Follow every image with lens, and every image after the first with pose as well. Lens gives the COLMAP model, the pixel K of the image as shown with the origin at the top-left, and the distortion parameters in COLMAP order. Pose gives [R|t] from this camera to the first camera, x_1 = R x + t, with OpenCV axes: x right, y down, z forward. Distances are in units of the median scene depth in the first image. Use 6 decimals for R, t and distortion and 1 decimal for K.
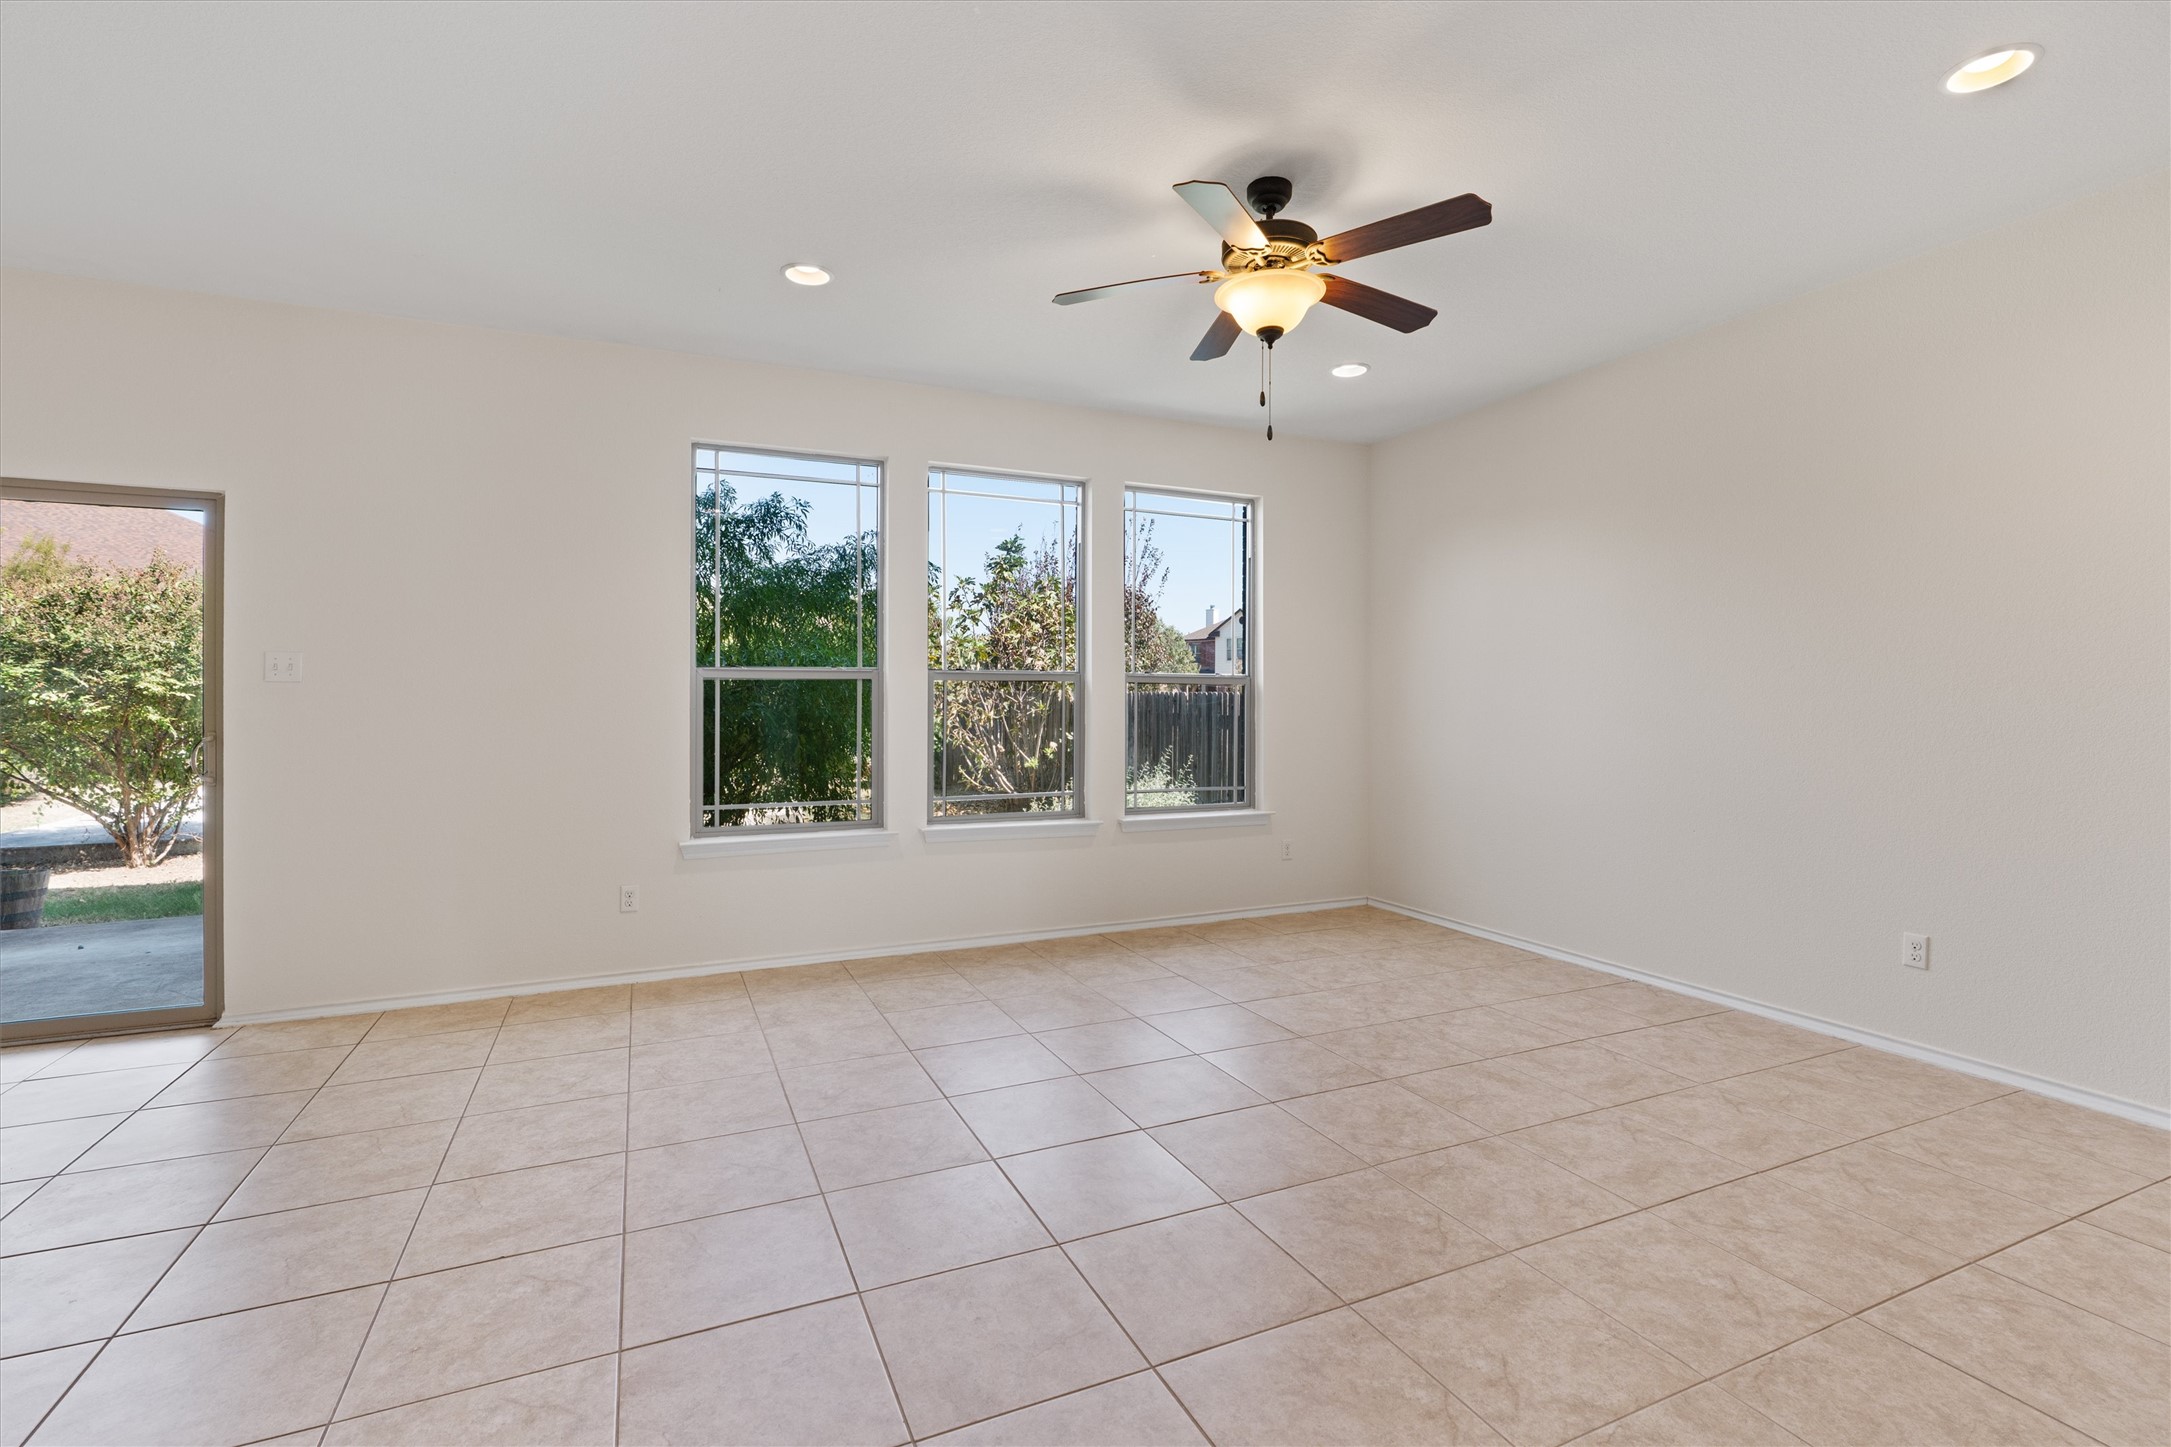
lens RADIAL K [[981.1, 0, 1089.5], [0, 981.1, 711.9], [0, 0, 1]] dist [-0.009743, 0.005307]
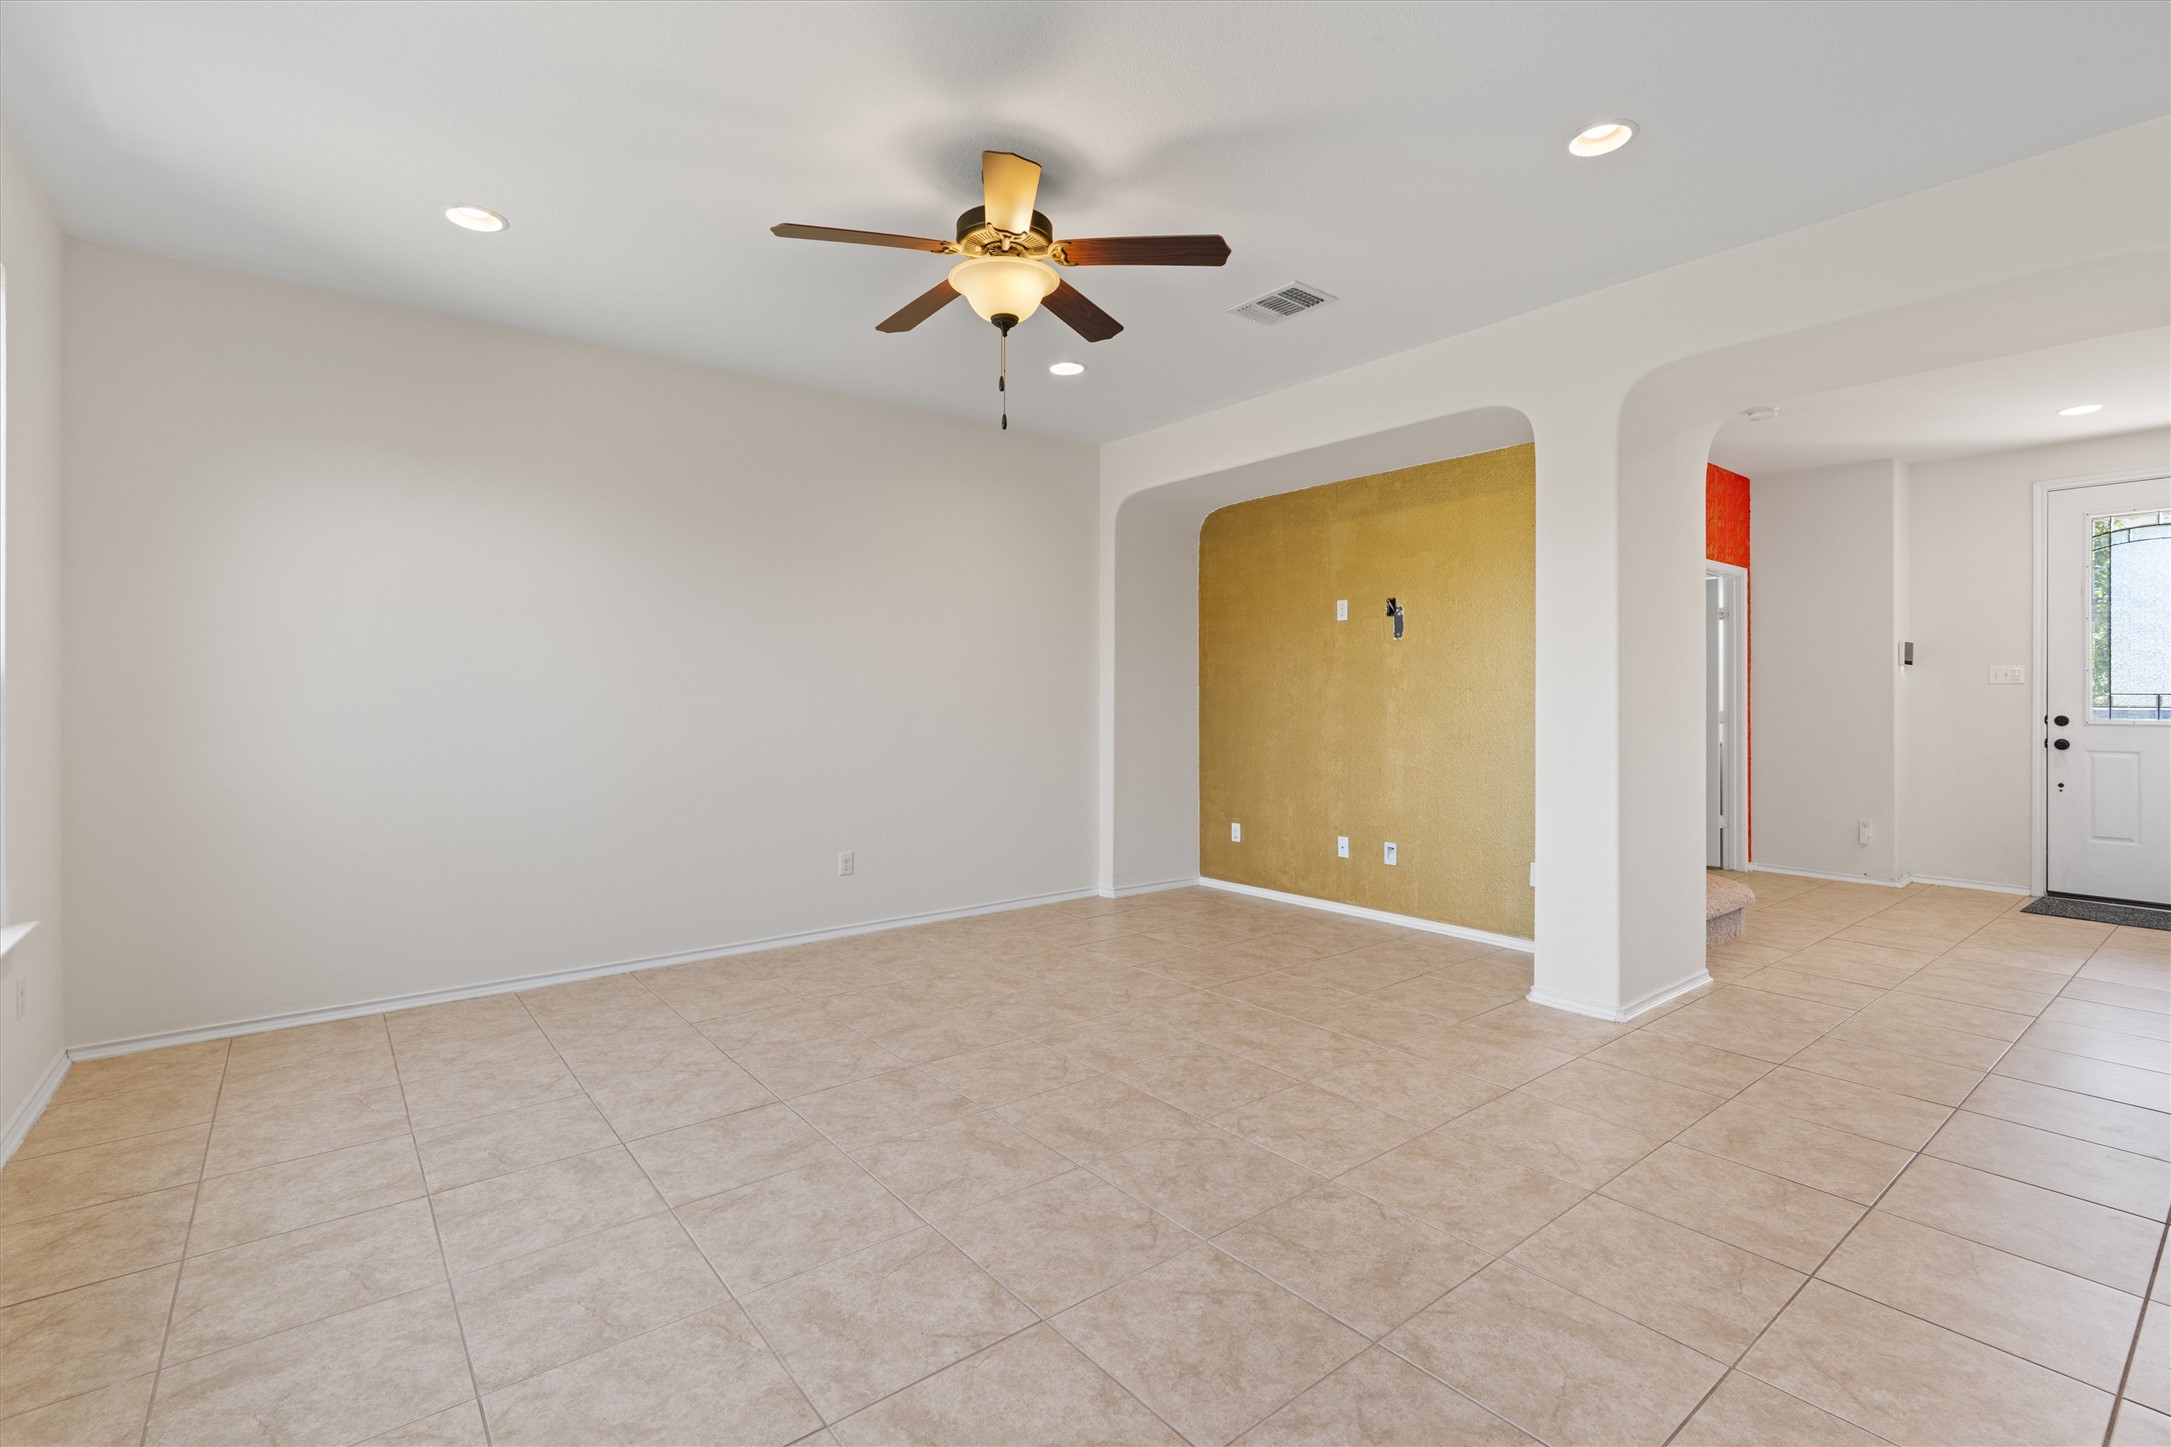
lens RADIAL K [[981.1, 0, 1086.5], [0, 981.1, 706.8], [0, 0, 1]] dist [-0.009743, 0.005307]
pose [[-0.239761, -0.010798, 0.970772, -0.688851], [0.011837, 0.999831, 0.014045, -0.010249], [-0.970760, 0.014858, -0.239593, 1.008915]]
